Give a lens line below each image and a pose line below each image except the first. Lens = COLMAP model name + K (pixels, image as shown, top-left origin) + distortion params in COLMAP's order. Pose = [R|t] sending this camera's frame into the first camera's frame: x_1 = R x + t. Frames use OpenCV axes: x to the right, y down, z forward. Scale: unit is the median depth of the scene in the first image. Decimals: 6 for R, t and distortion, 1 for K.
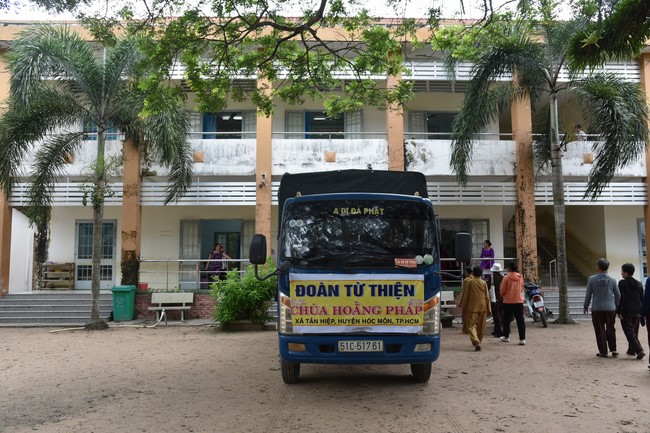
lens RADIAL K [[530.8, 0, 325.0], [0, 530.8, 216.5], [0, 0, 1]] dist [-0.047982, 0.005881]
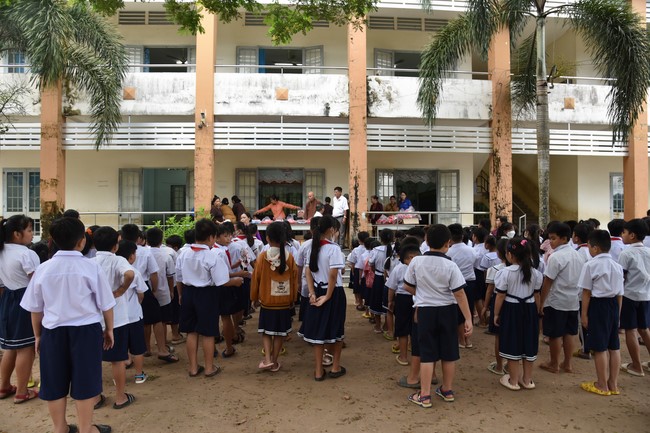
lens RADIAL K [[502.0, 0, 325.0], [0, 502.0, 216.5], [0, 0, 1]] dist [-0.107204, 0.092671]
pose [[0.998524, 0.003534, 0.054205, 0.036422], [-0.008045, 0.996498, 0.083230, 0.018098], [-0.053721, -0.083544, 0.995055, 0.169387]]
